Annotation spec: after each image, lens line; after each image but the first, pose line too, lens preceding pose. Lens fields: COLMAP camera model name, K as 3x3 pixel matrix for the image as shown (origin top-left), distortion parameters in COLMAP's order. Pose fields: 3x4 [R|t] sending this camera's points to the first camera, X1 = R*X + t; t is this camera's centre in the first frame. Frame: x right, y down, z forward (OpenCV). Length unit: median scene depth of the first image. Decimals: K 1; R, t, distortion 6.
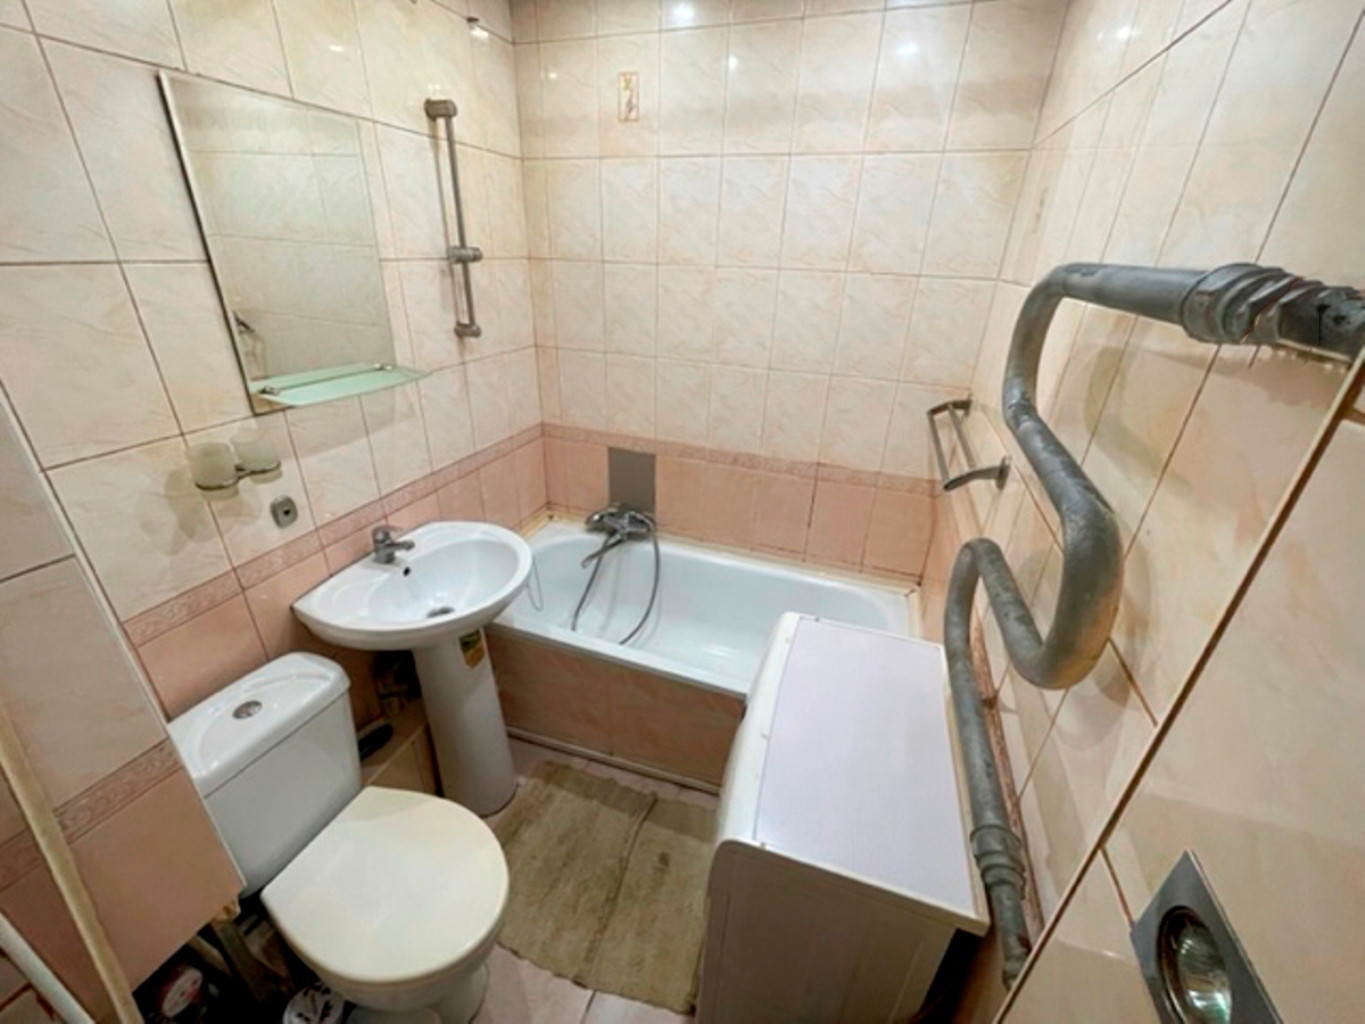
lens RADIAL K [[554.3, 0, 682.8], [0, 554.3, 508.7], [0, 0, 1]] dist [-0.003473, 0.001196]
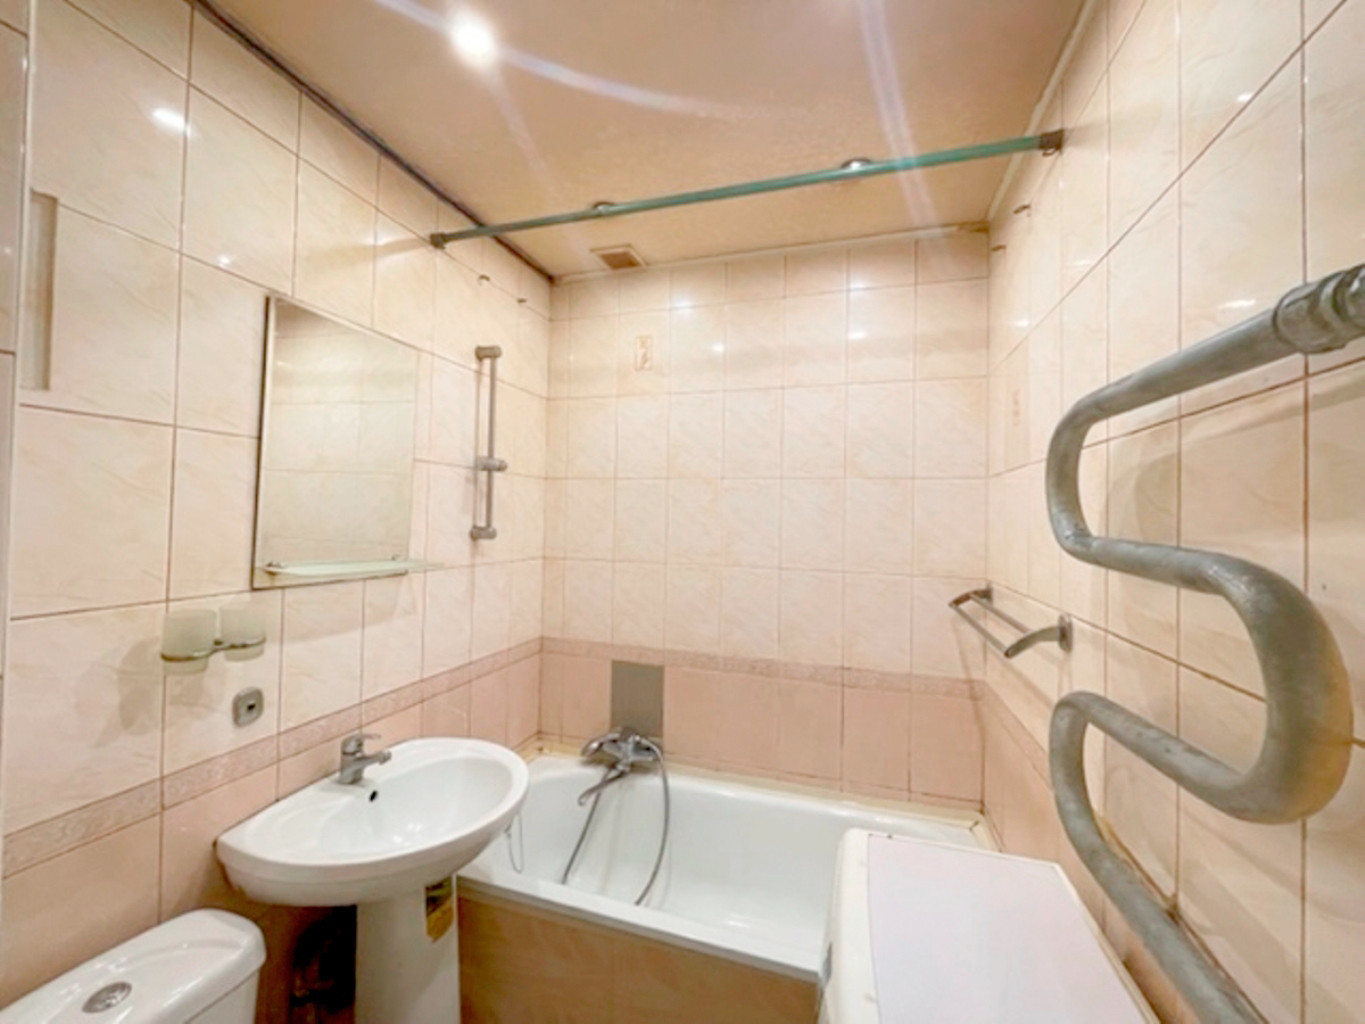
lens RADIAL K [[554.3, 0, 680.9], [0, 554.3, 508.5], [0, 0, 1]] dist [-0.003473, 0.001196]
pose [[0.999294, -0.012166, 0.035533, -0.064286], [0.026690, 0.895657, -0.443943, 0.098517], [-0.026424, 0.444579, 0.895350, 0.067652]]
